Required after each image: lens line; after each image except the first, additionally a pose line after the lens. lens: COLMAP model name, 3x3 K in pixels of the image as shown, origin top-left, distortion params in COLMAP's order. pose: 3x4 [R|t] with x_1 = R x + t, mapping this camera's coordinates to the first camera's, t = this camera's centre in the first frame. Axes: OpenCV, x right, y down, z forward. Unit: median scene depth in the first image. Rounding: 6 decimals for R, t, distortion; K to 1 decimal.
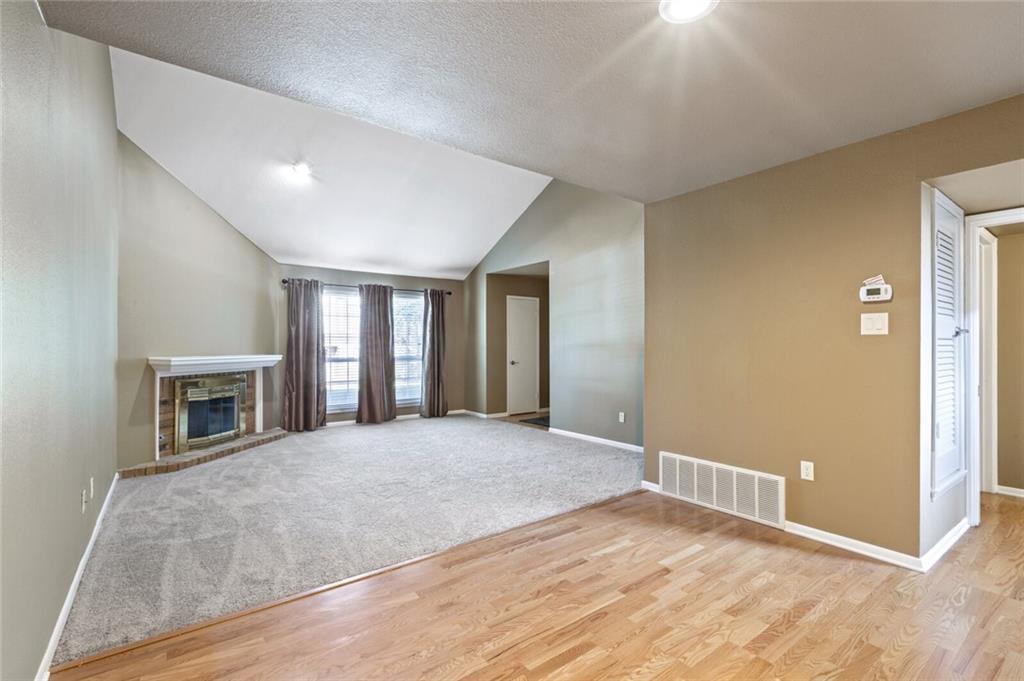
lens RADIAL K [[466.7, 0, 507.5], [0, 466.7, 346.4], [0, 0, 1]] dist [0.004857, 0.001303]
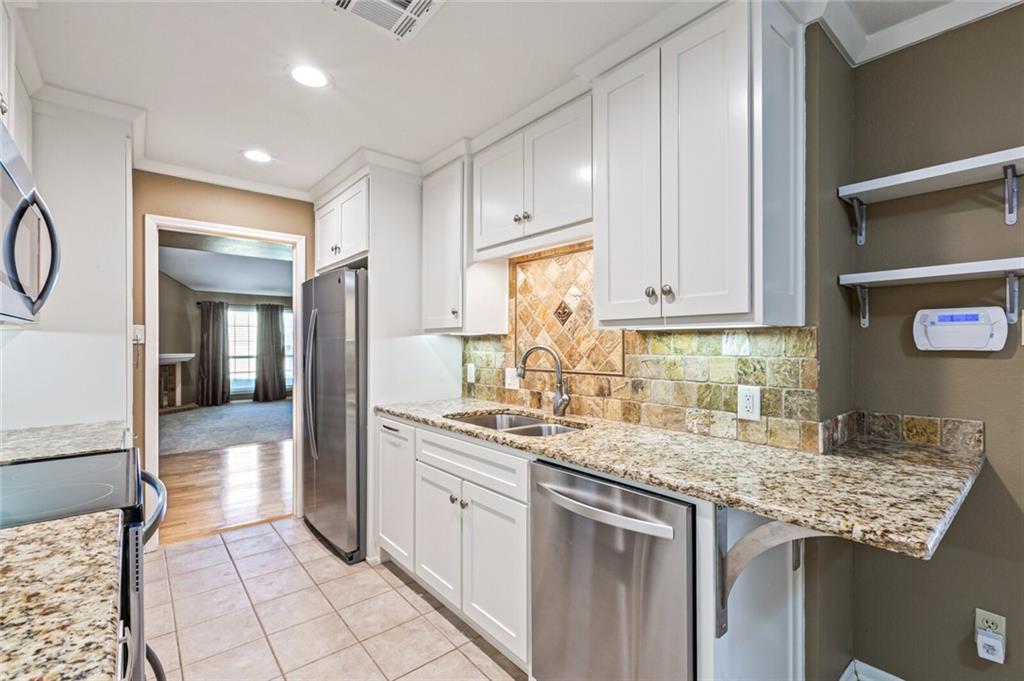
lens RADIAL K [[466.7, 0, 514.0], [0, 466.7, 343.7], [0, 0, 1]] dist [0.004857, 0.001303]
pose [[0.997795, 0.006255, 0.066082, 0.454580], [-0.006393, 0.999978, 0.001875, -0.023629], [-0.066069, -0.002293, 0.997812, -0.580892]]
